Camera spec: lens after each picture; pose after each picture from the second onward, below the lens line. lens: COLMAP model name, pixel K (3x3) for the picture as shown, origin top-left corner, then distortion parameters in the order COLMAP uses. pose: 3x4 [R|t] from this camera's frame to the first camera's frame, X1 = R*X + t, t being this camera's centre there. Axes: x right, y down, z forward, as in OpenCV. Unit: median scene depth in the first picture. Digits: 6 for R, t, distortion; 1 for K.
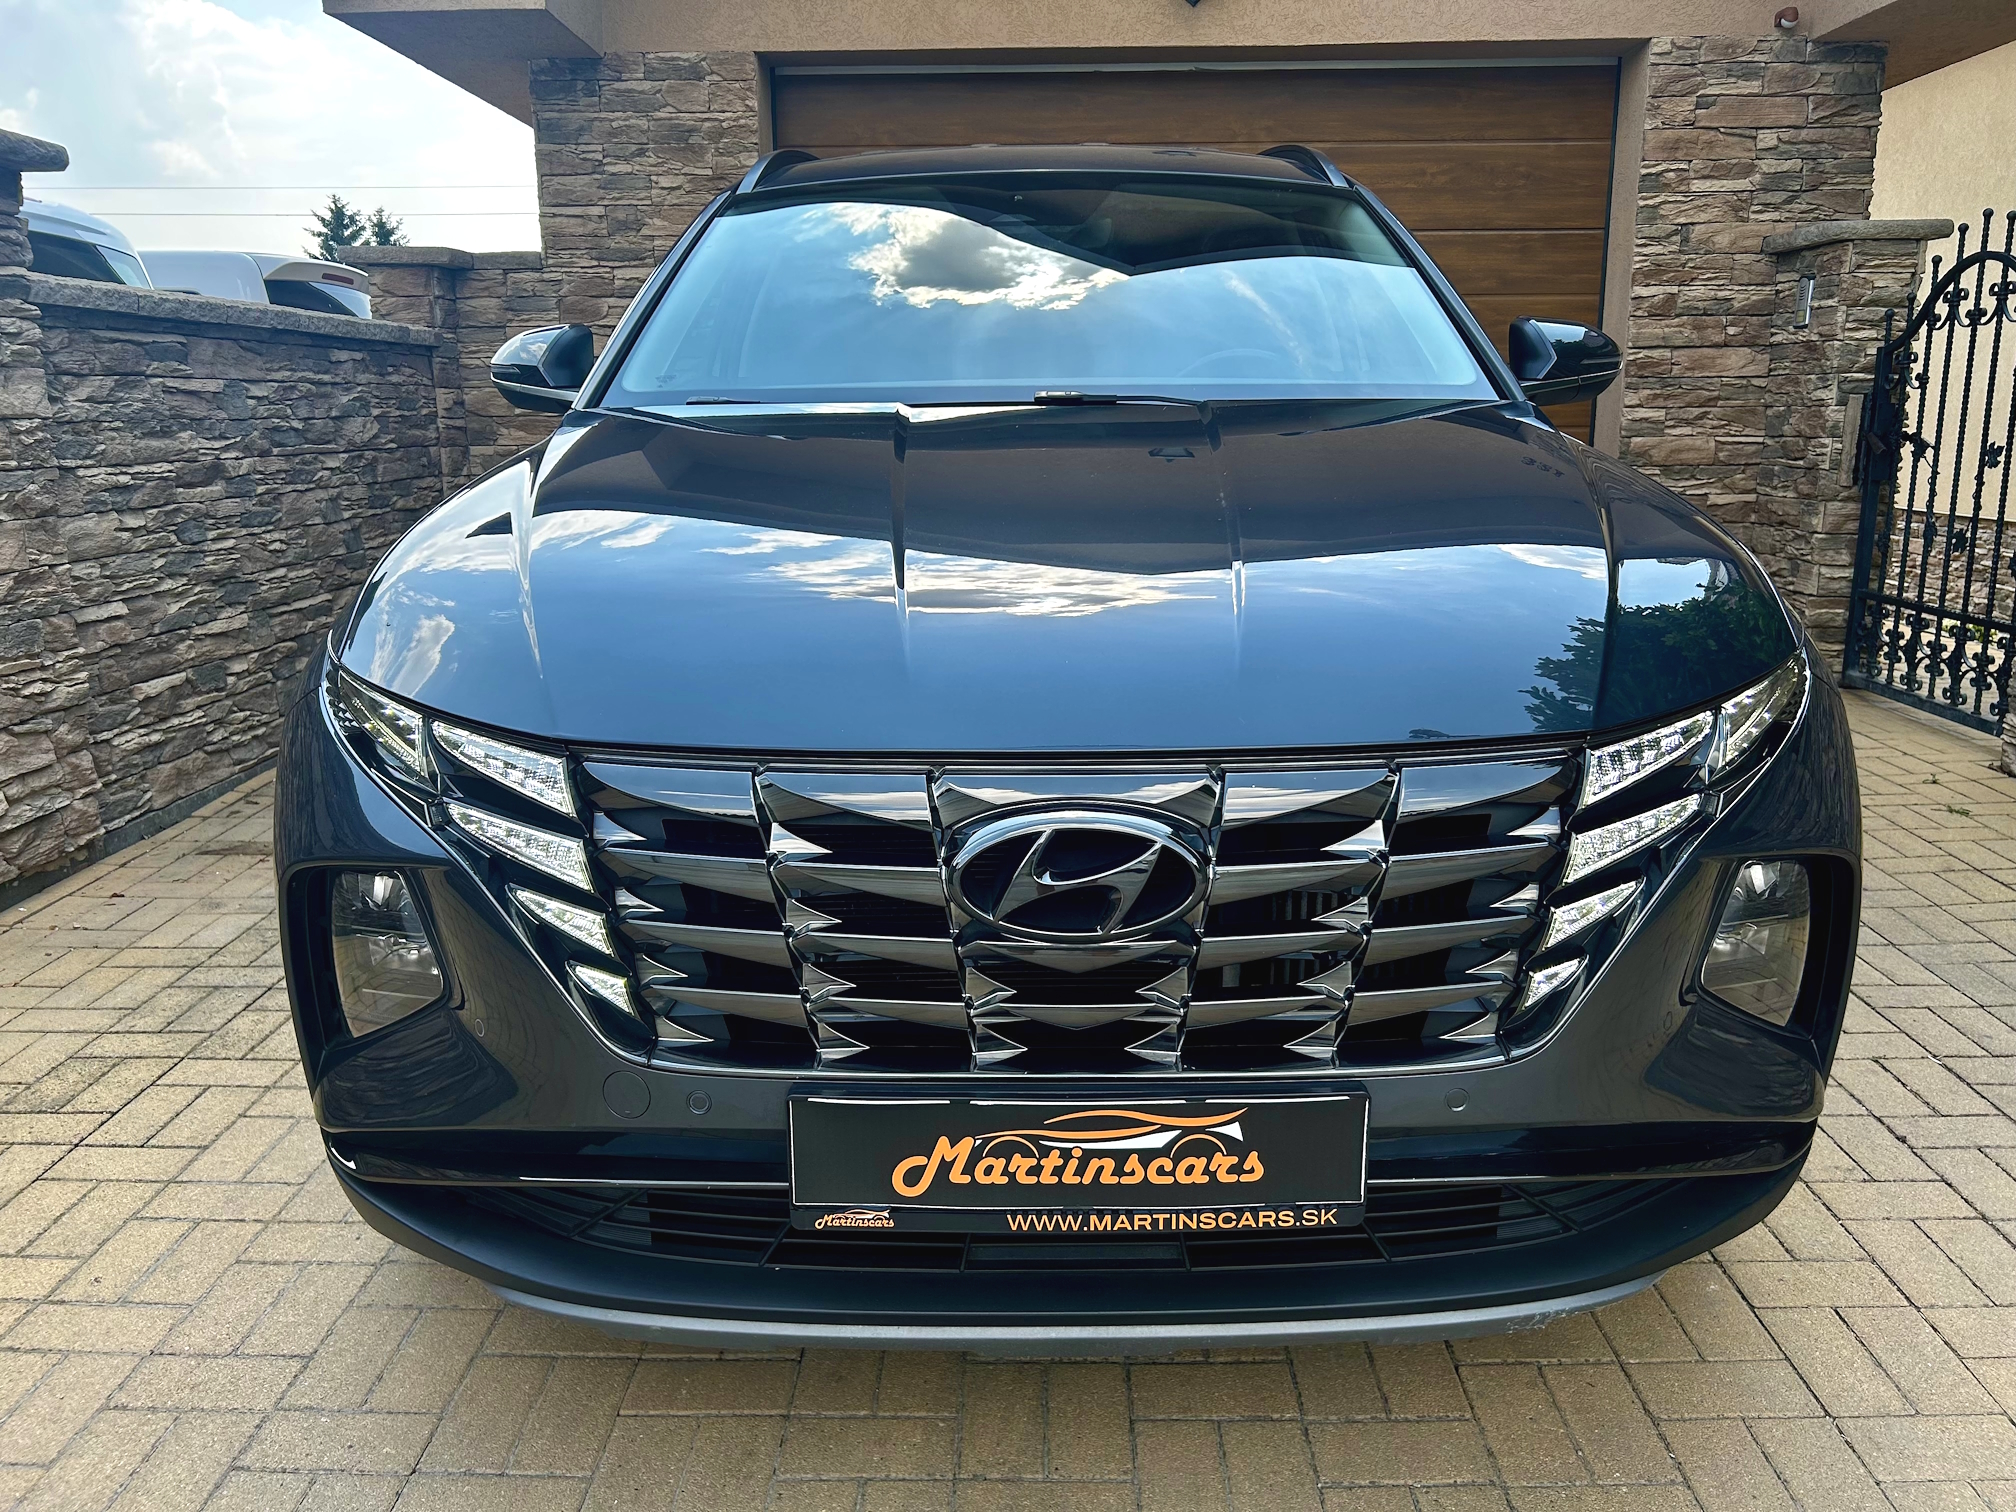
lens RADIAL K [[1533.8, 0, 1015.3], [0, 1533.8, 728.4], [0, 0, 1]] dist [0.043343, -0.048202]
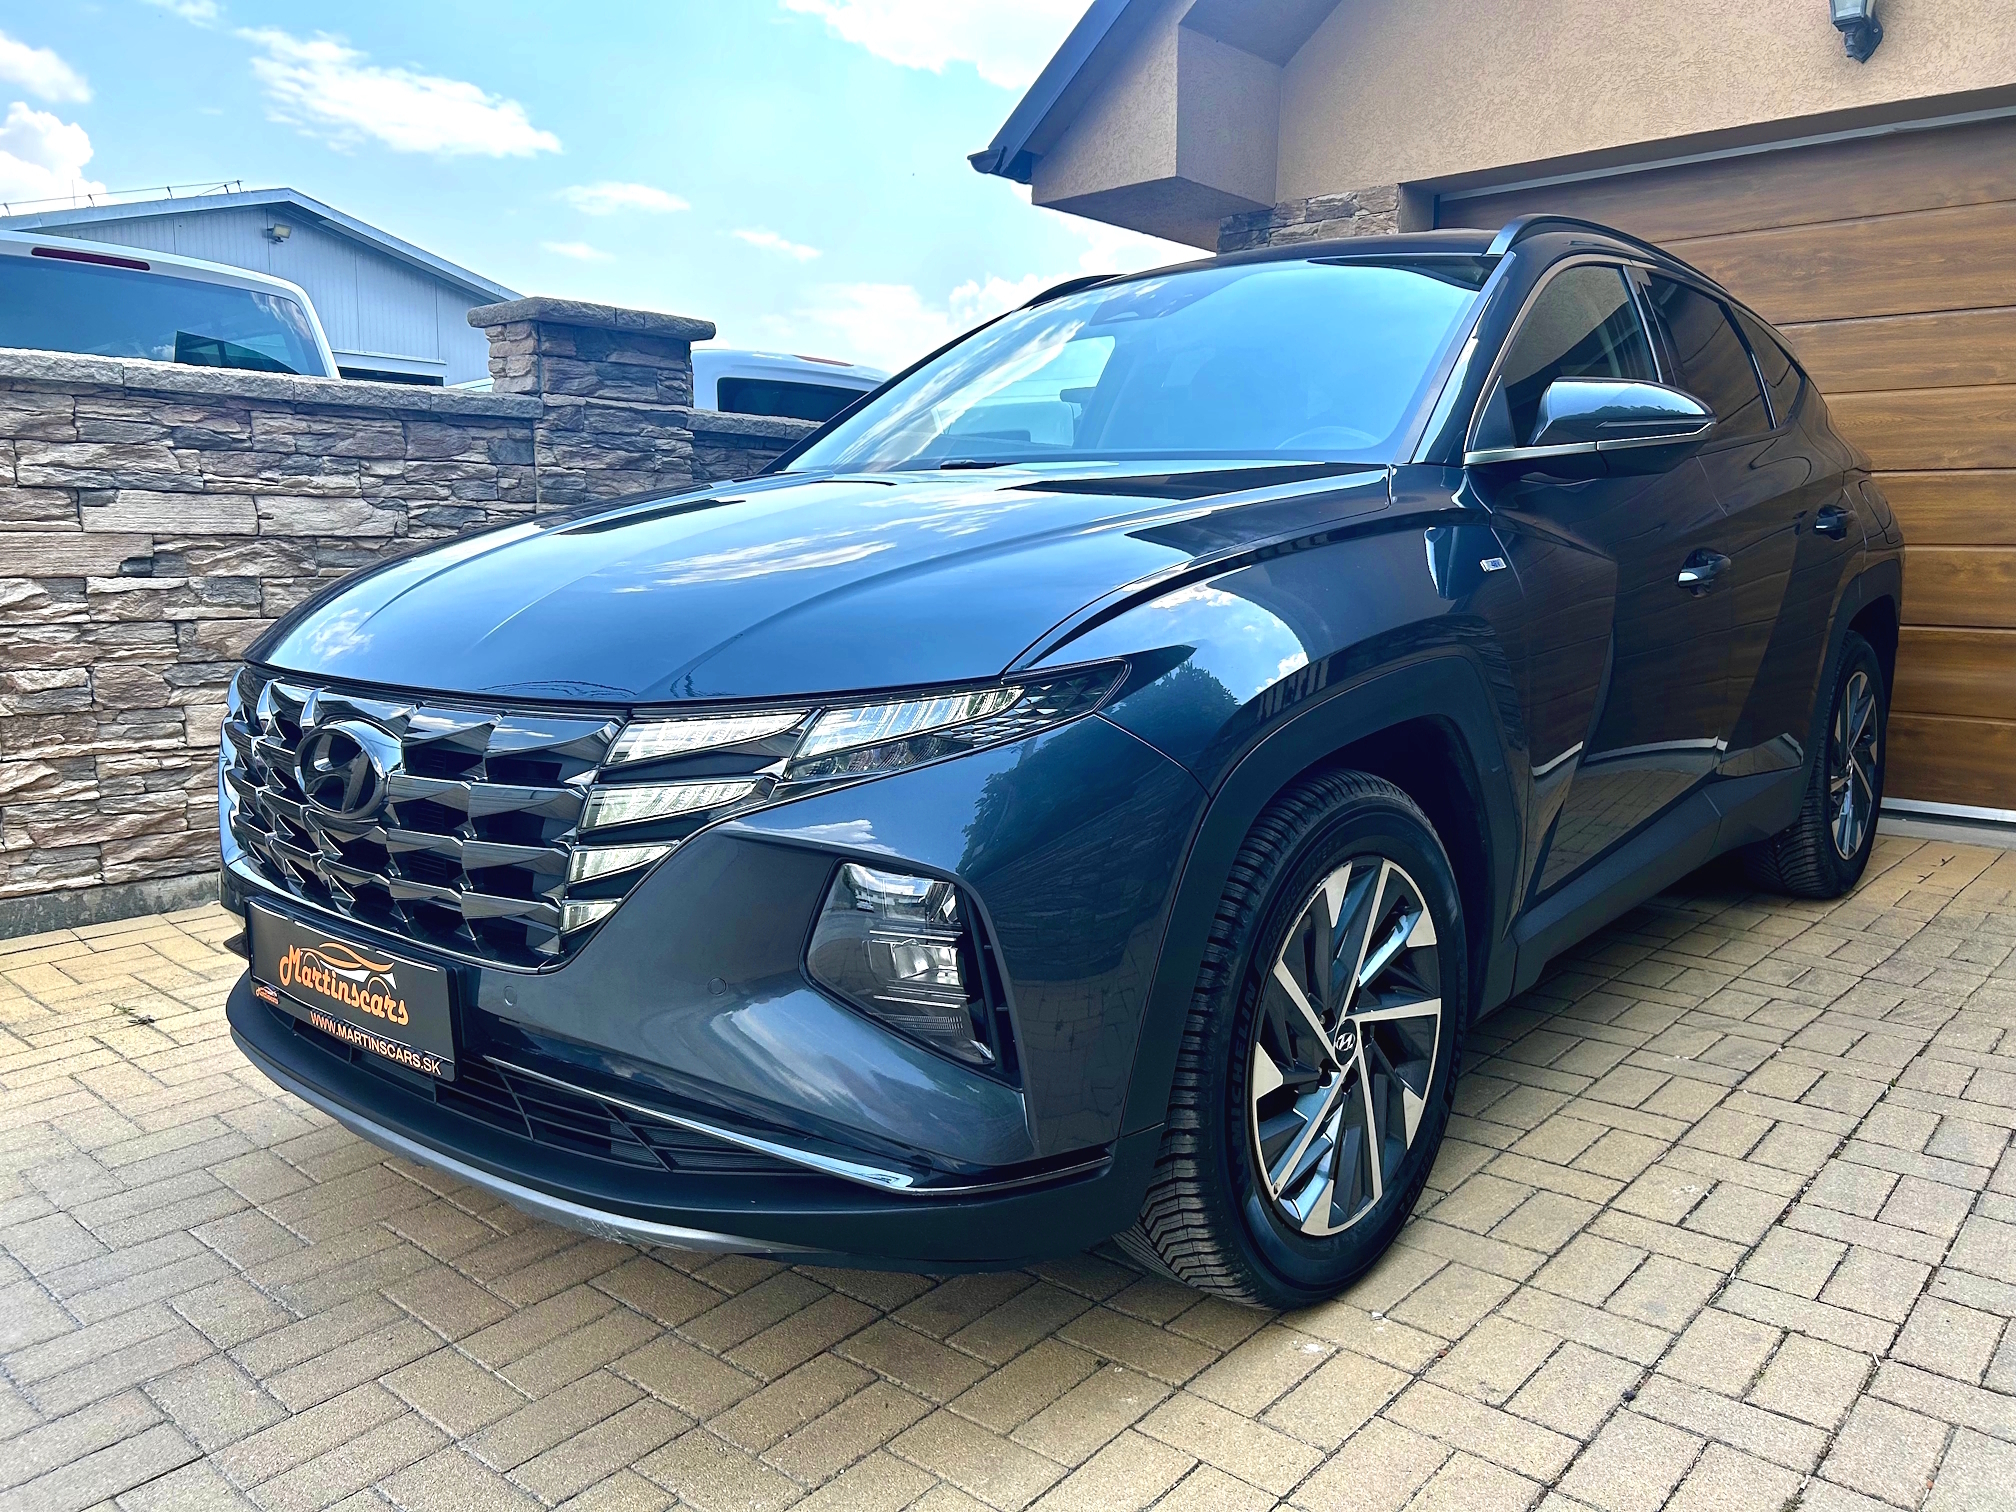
lens RADIAL K [[1533.8, 0, 1020.6], [0, 1533.8, 725.1], [0, 0, 1]] dist [0.043343, -0.048202]
pose [[0.760023, 0.090266, -0.643597, 0.430896], [-0.148773, 0.988176, -0.037092, 0.005261], [0.632639, 0.123941, 0.764465, 0.096877]]
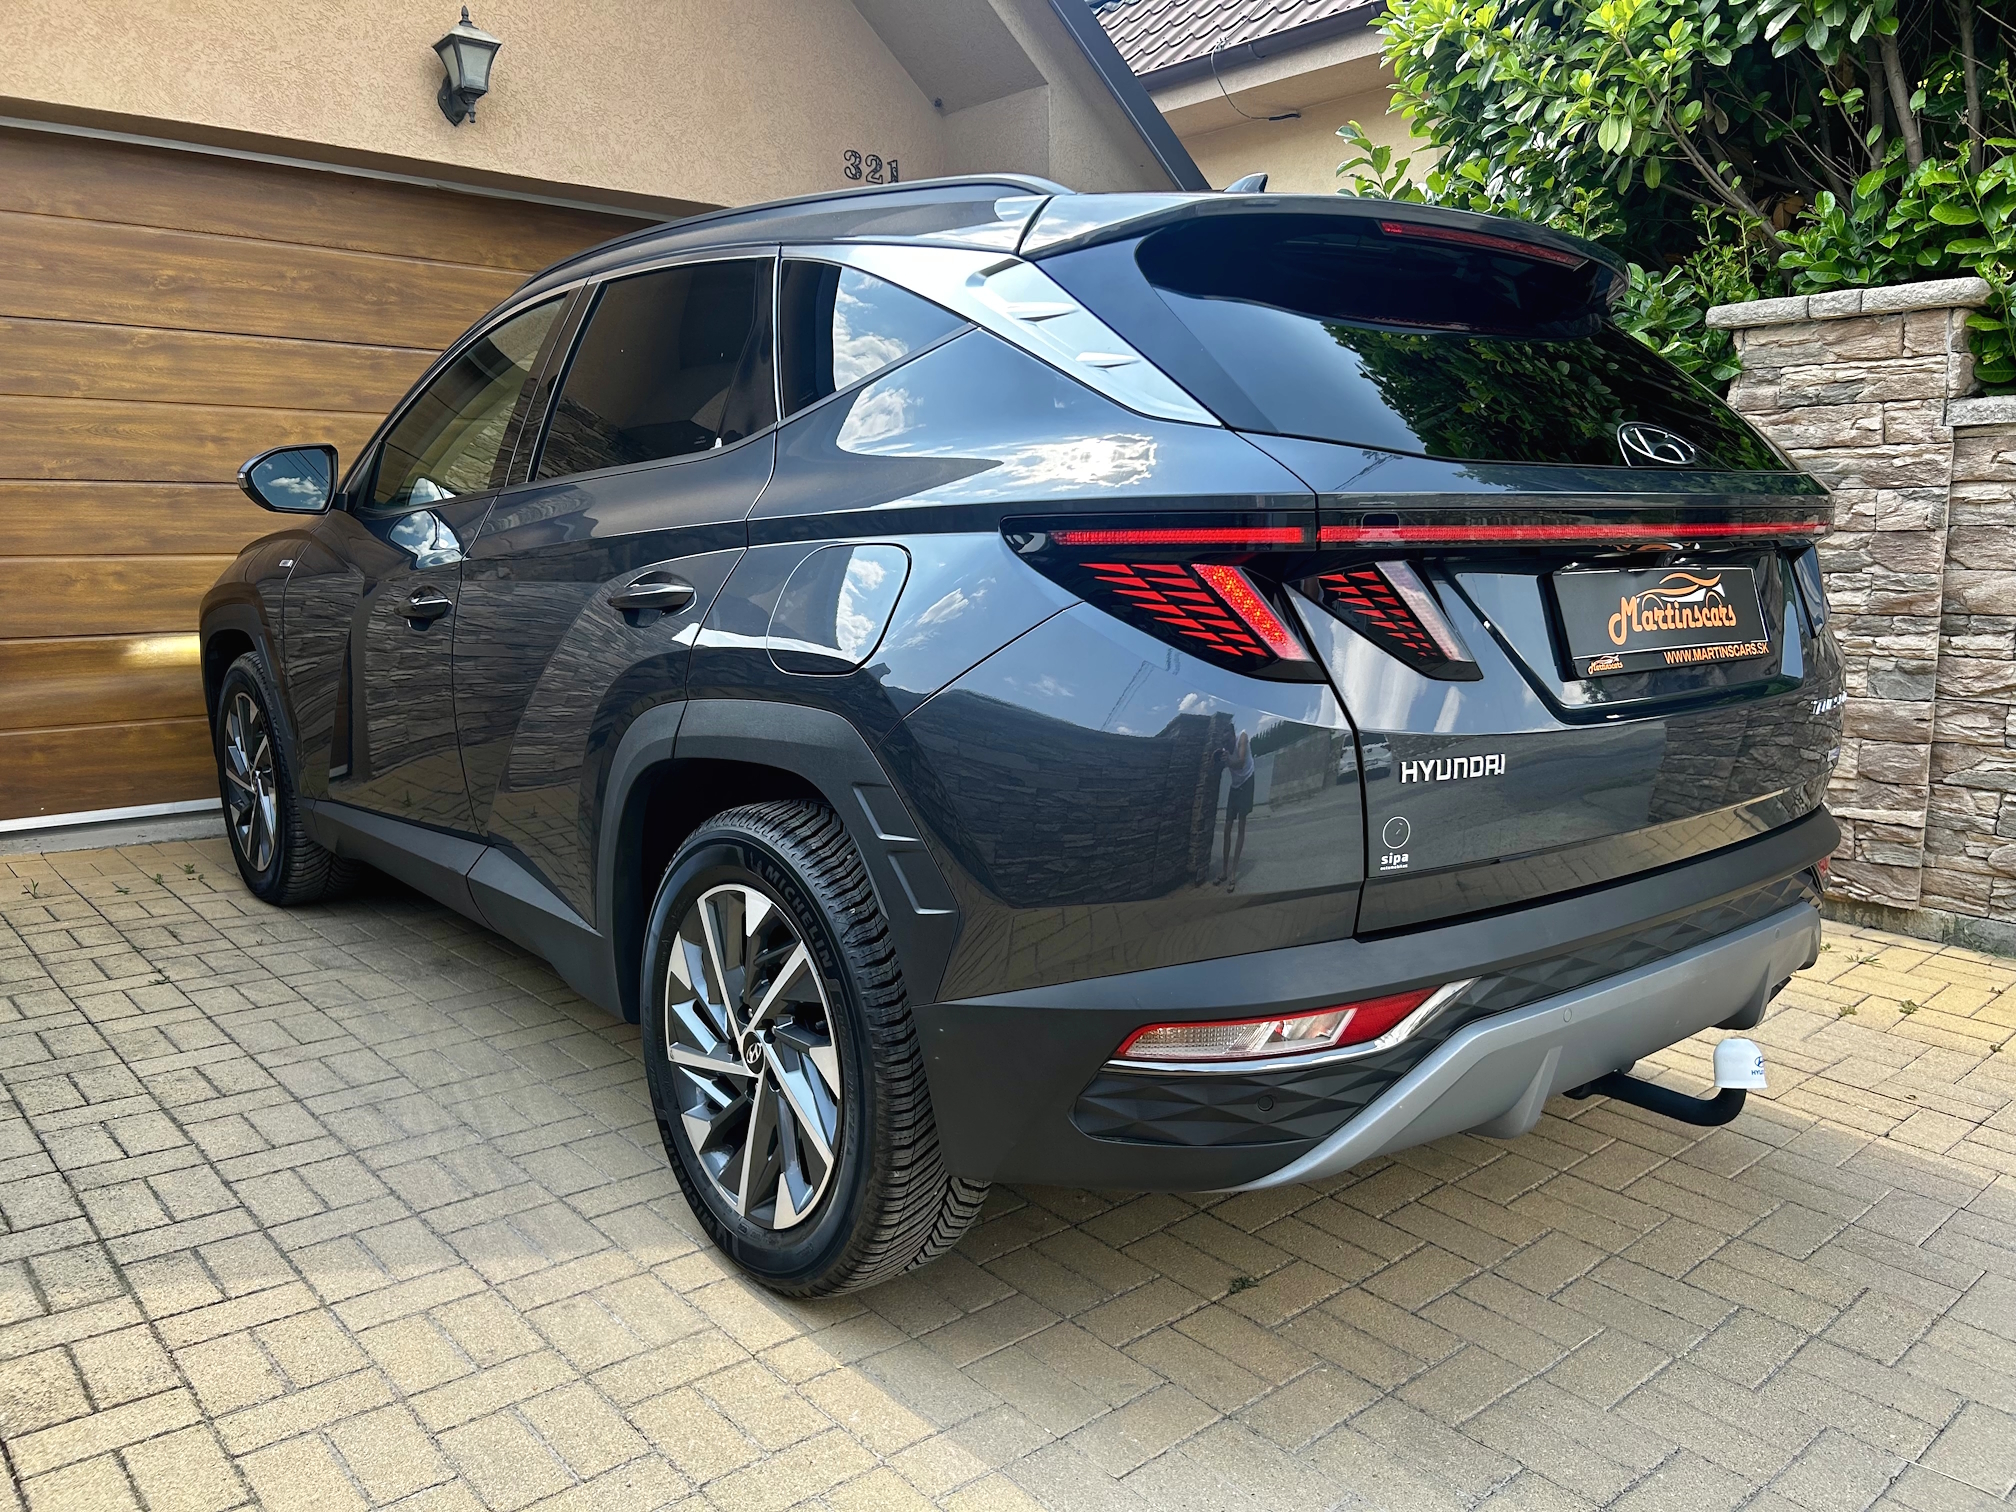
lens RADIAL K [[1533.8, 0, 1020.6], [0, 1533.8, 744.3], [0, 0, 1]] dist [0.043343, -0.048202]
pose [[0.737676, -0.088382, 0.669345, -0.383825], [0.137480, 0.990287, -0.020755, -0.010794], [-0.661009, 0.107332, 0.742662, 0.092836]]
